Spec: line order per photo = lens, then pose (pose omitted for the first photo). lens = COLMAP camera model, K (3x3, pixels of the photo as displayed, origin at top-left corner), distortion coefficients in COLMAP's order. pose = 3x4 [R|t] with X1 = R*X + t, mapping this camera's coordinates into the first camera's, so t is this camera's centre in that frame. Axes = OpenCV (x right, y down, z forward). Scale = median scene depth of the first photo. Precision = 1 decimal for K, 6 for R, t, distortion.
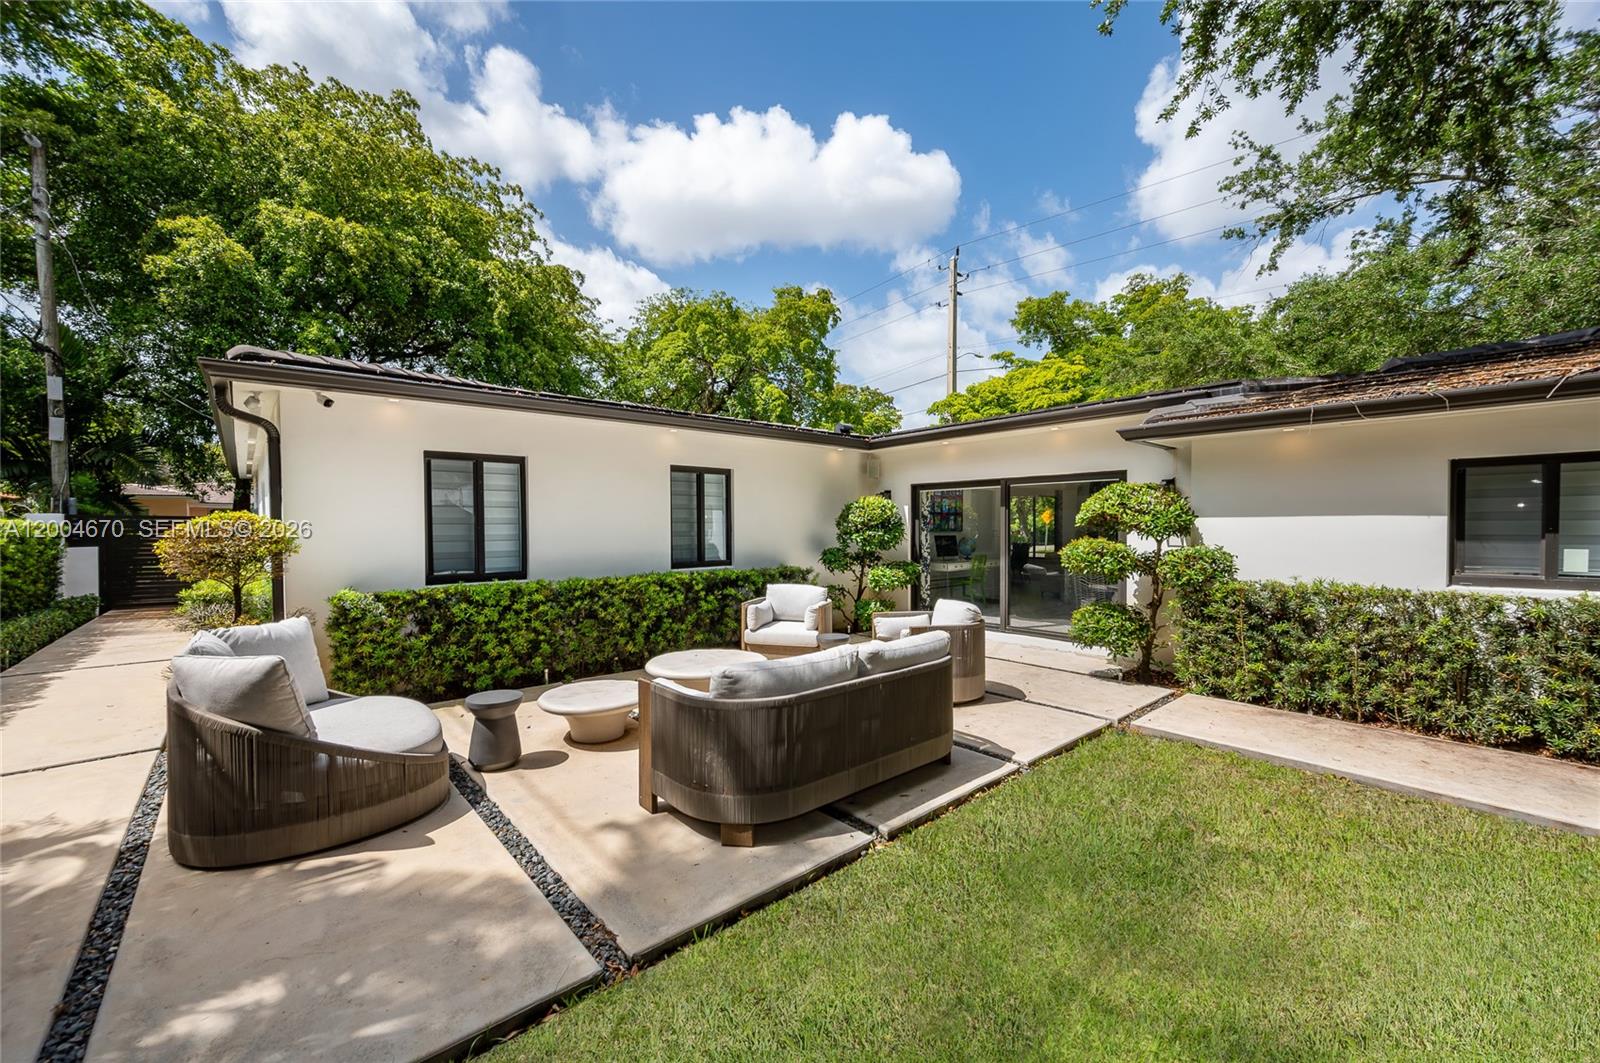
lens RADIAL K [[629.4, 0, 798.2], [0, 629.4, 536.8], [0, 0, 1]] dist [0.001025, 0.000179]
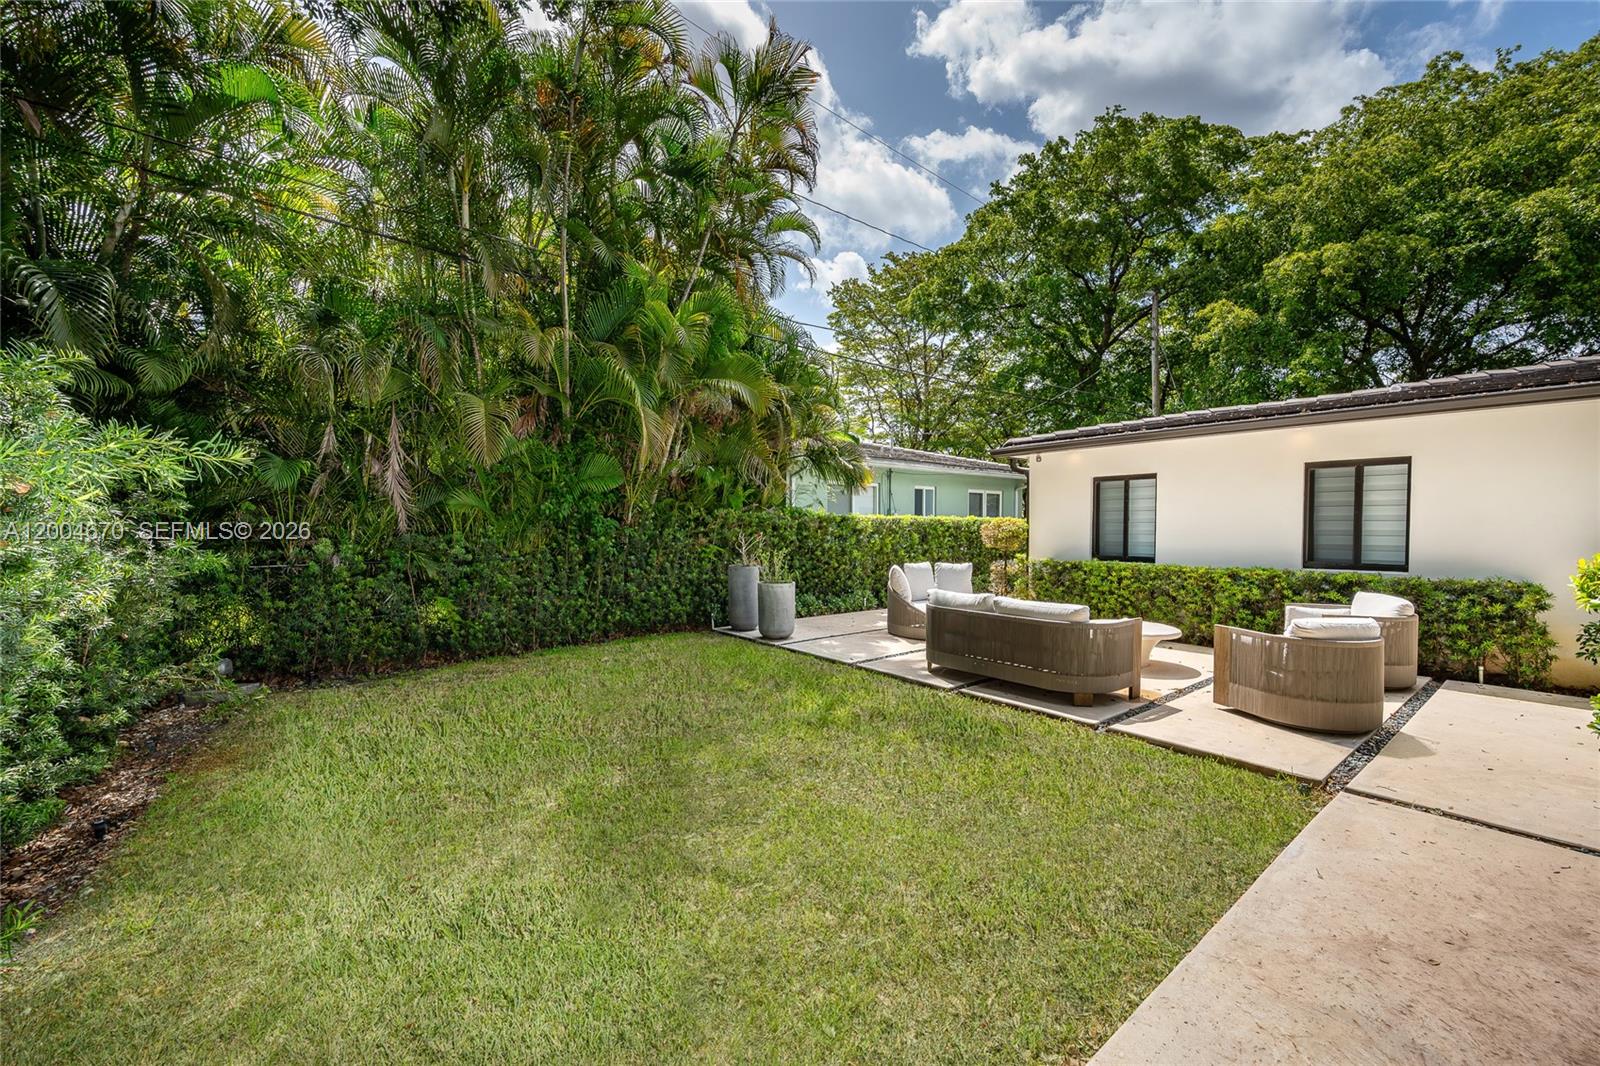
lens RADIAL K [[629.4, 0, 798.2], [0, 629.4, 538.3], [0, 0, 1]] dist [0.001025, 0.000179]
pose [[-0.047229, 0.024510, -0.998583, 0.844038], [-0.014609, 0.999575, 0.025225, -0.008843], [0.998777, 0.015779, -0.046851, 0.254170]]
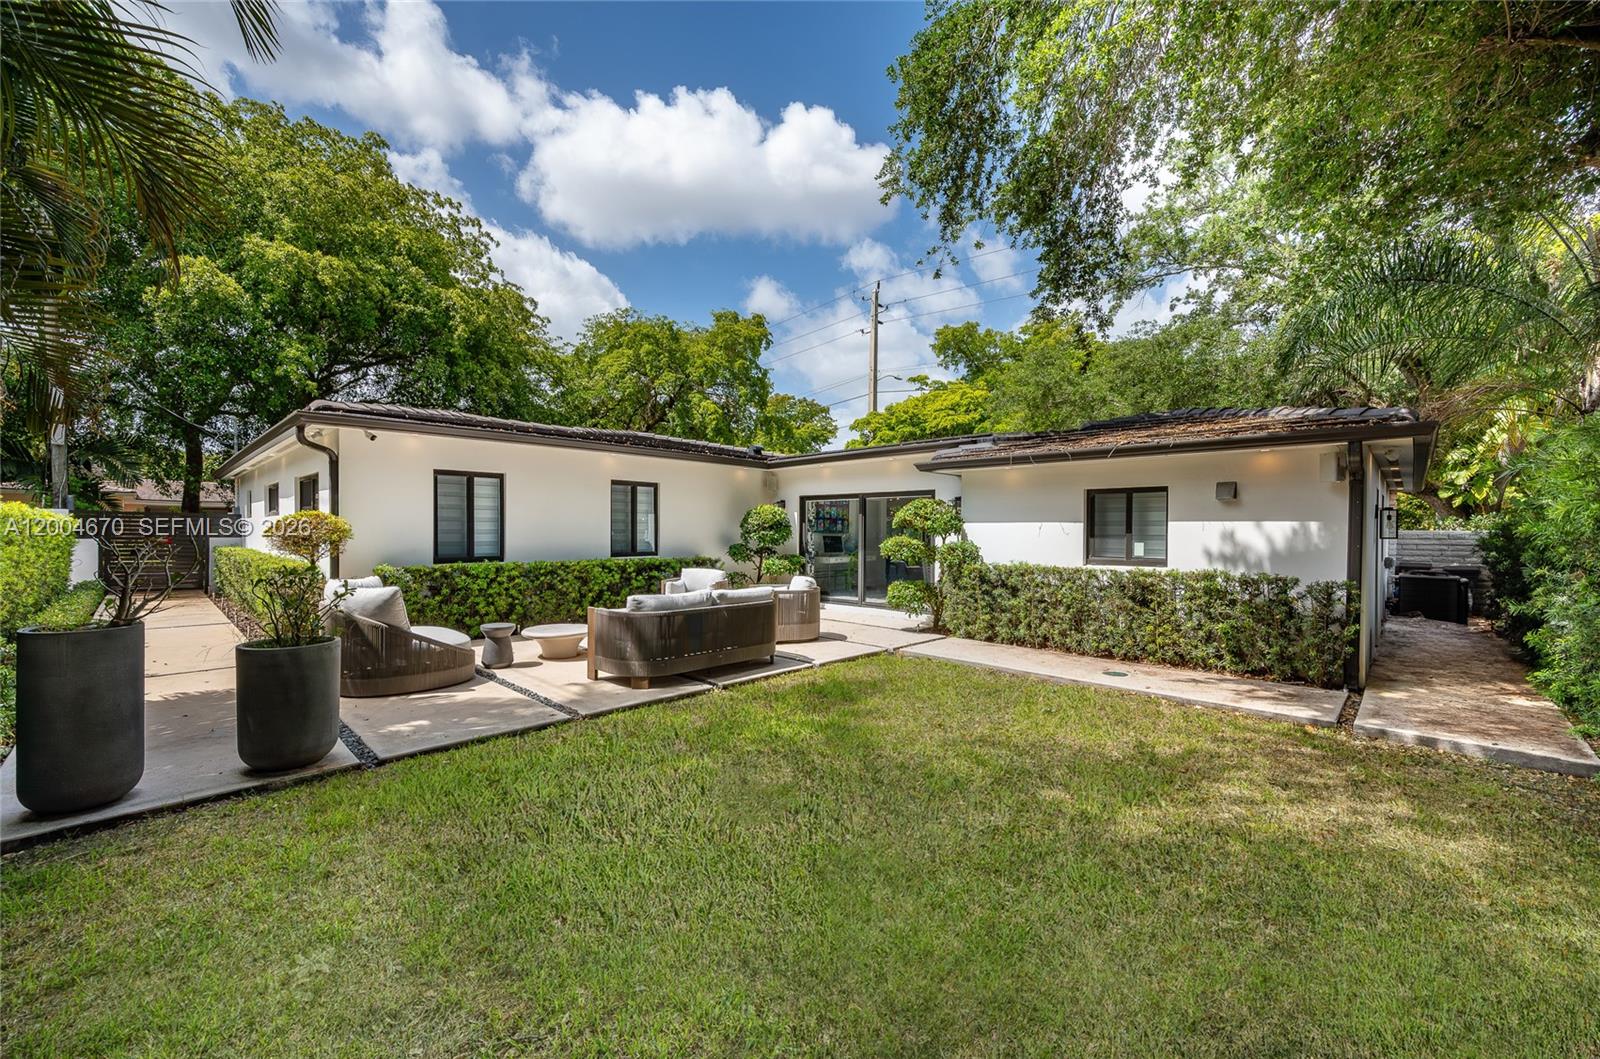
lens RADIAL K [[639.0, 0, 800.0], [0, 639.0, 529.5], [0, 0, 1]] dist [0.001644, 0.000158]
pose [[0.996610, 0.010620, 0.081588, 0.089968], [-0.009066, 0.999771, -0.019404, 0.015130], [-0.081775, 0.018598, 0.996477, -0.397937]]
